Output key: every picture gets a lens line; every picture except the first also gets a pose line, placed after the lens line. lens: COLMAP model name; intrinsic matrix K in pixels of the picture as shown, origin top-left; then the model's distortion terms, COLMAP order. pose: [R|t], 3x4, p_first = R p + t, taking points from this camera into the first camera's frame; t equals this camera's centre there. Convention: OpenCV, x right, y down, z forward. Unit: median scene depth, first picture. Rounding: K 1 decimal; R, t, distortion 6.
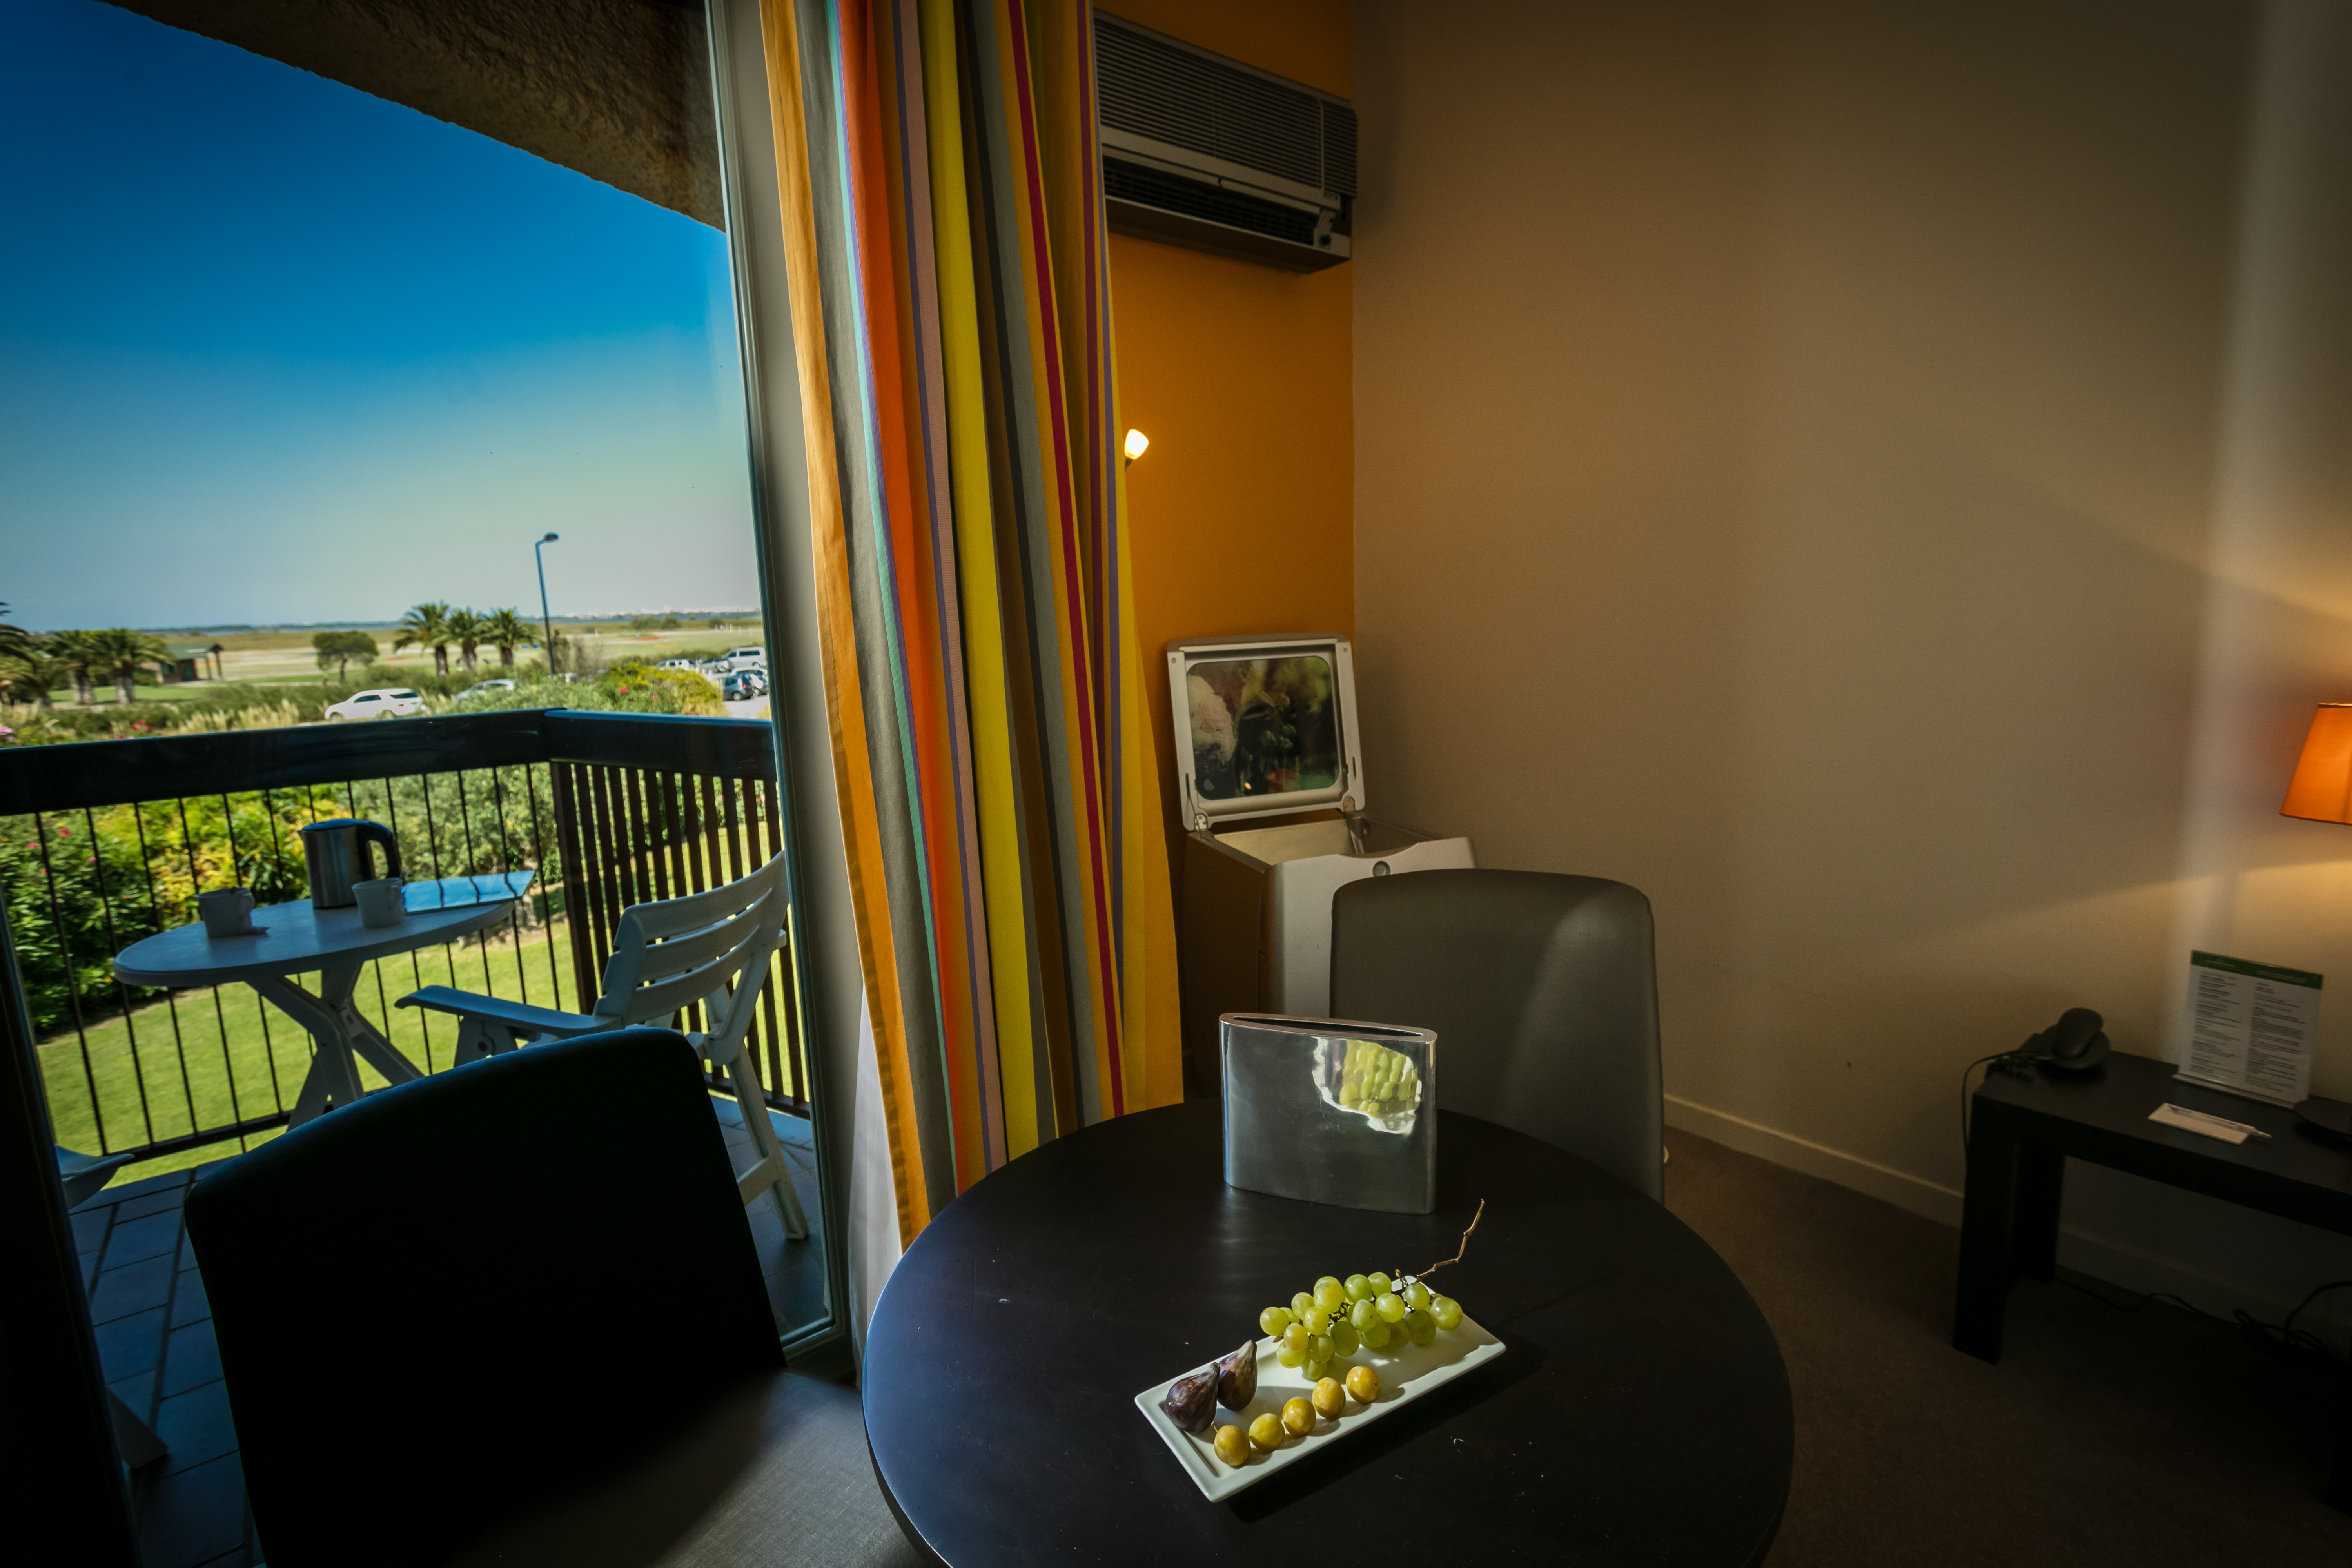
lens RADIAL K [[1105.2, 0, 1176.0], [0, 1105.2, 784.0], [0, 0, 1]] dist [-0.005458, -0.000258]
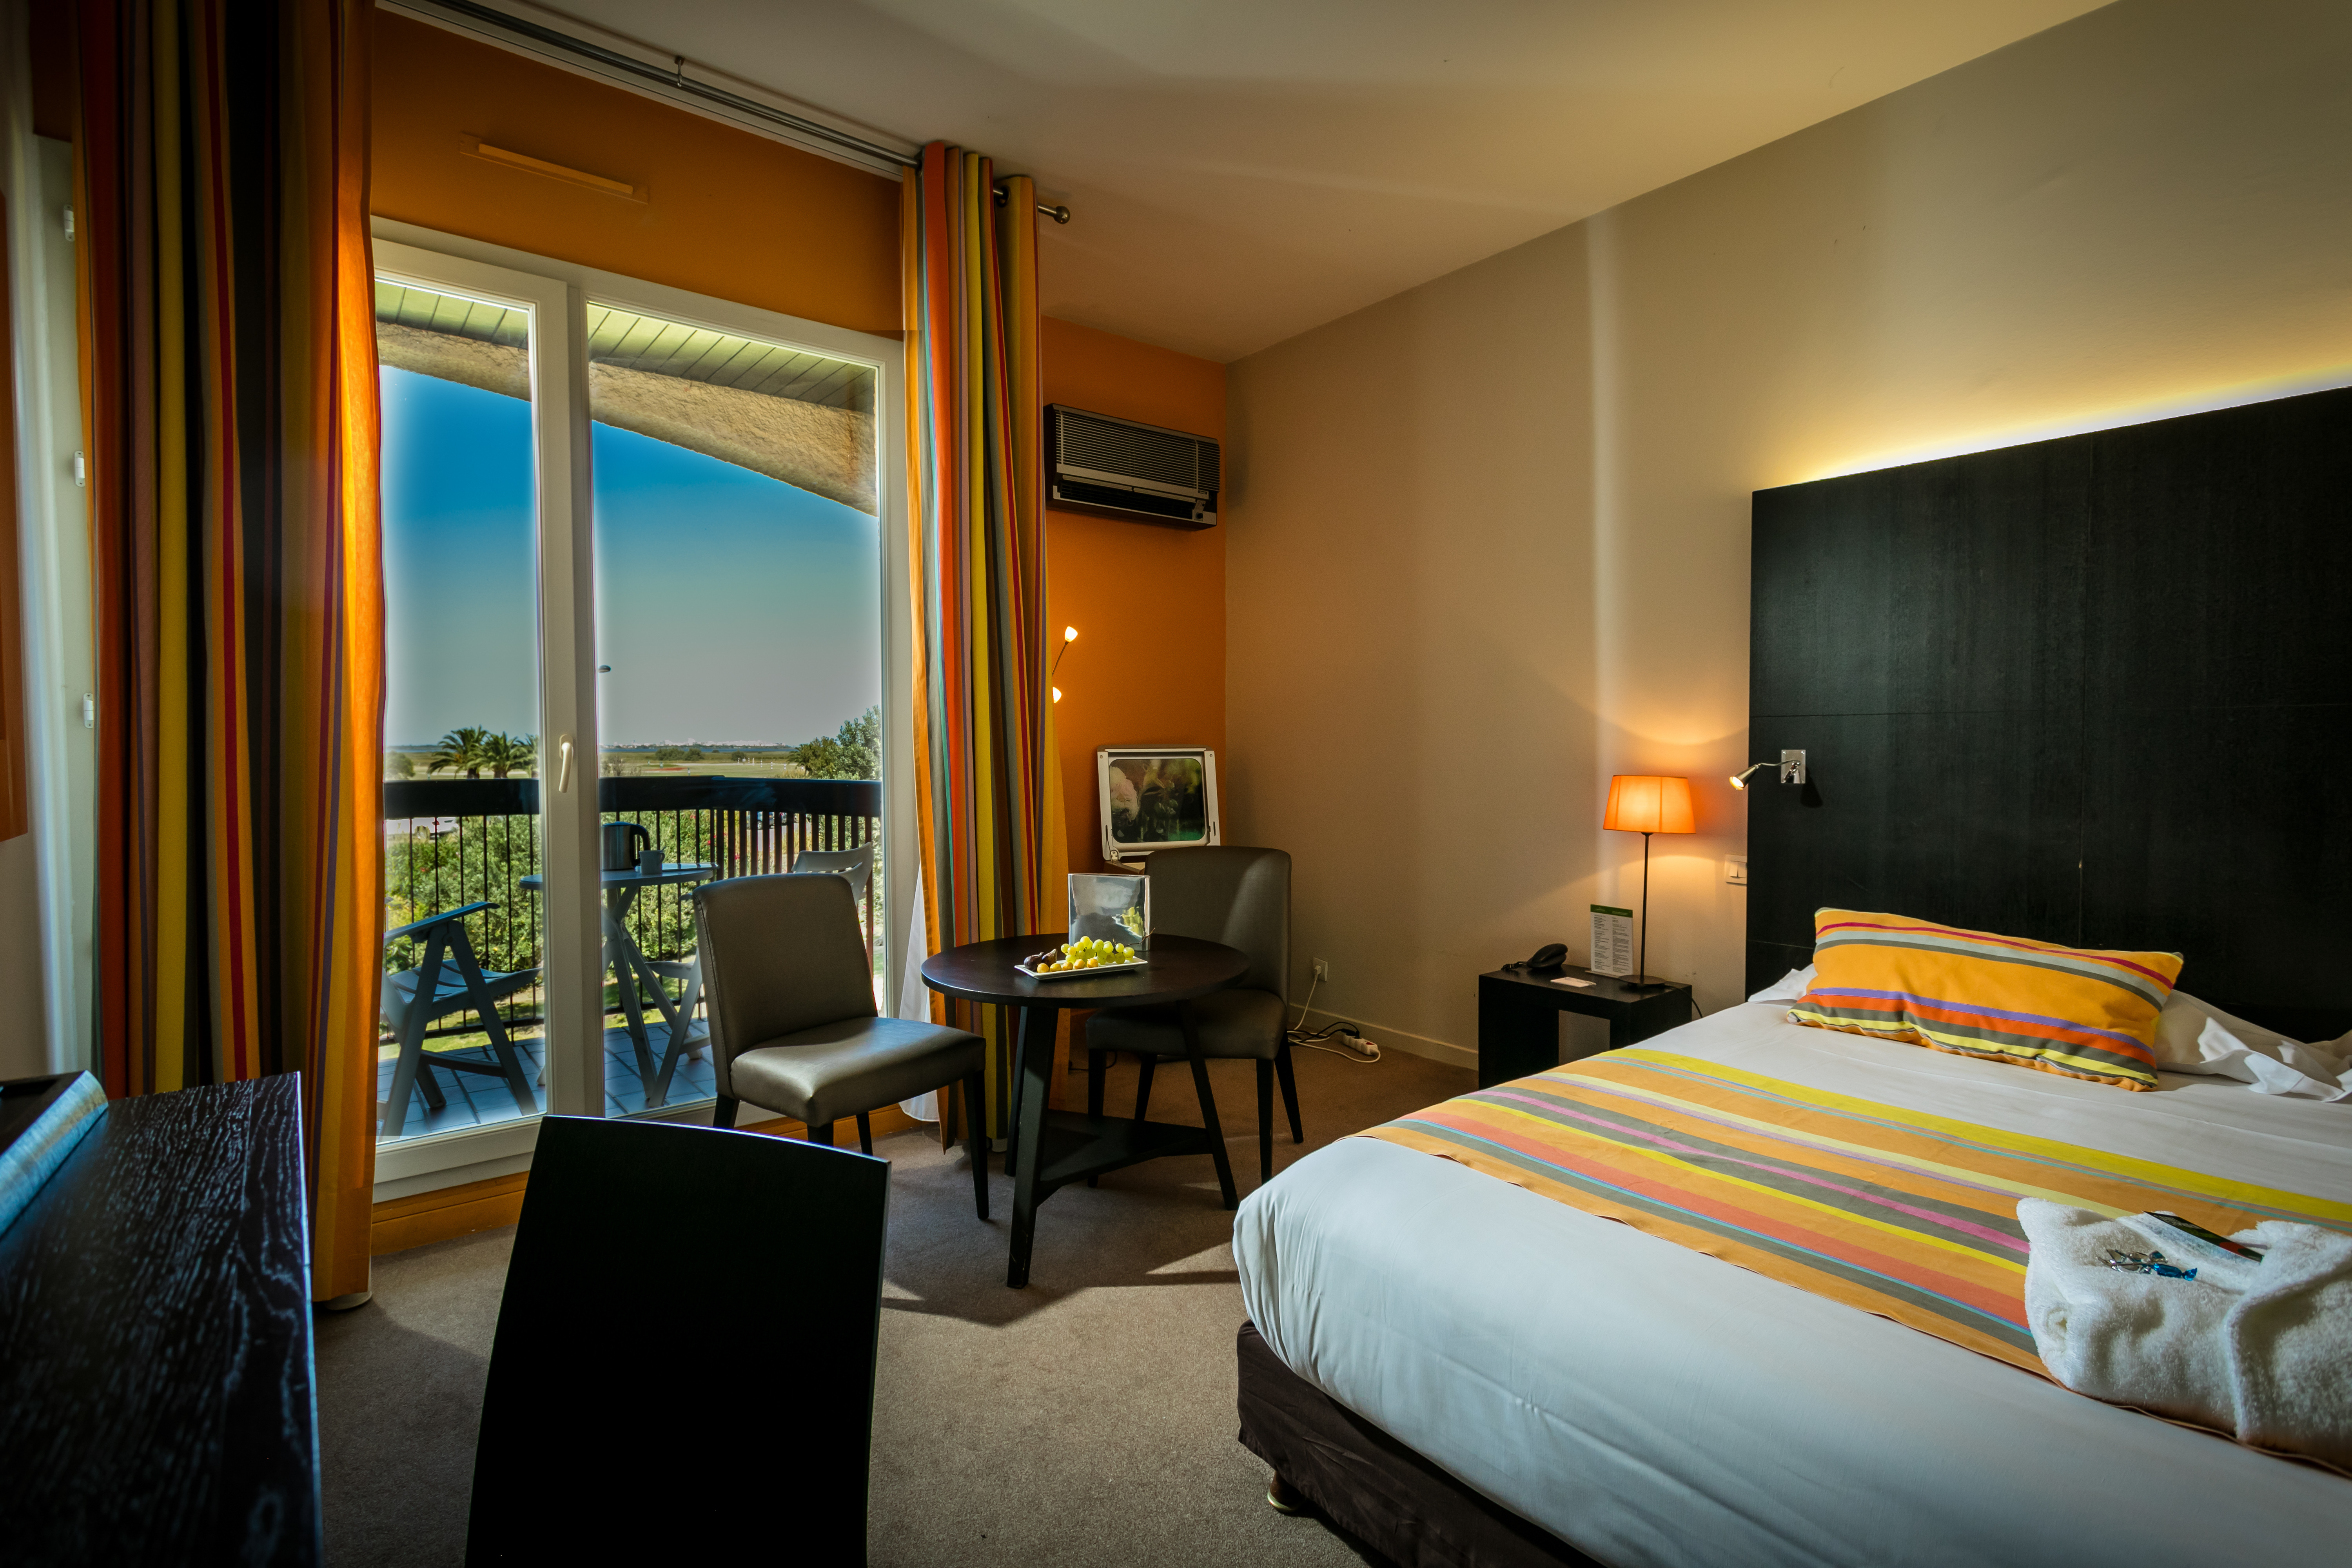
lens RADIAL K [[1058.4, 0, 1176.0], [0, 1058.4, 784.0], [0, 0, 1]] dist [0.000106, -0.000099]
pose [[0.999502, 0.031287, -0.004160, 0.118125], [-0.031562, 0.991133, -0.129069, 0.129759], [0.000085, 0.129136, 0.991627, -0.567139]]
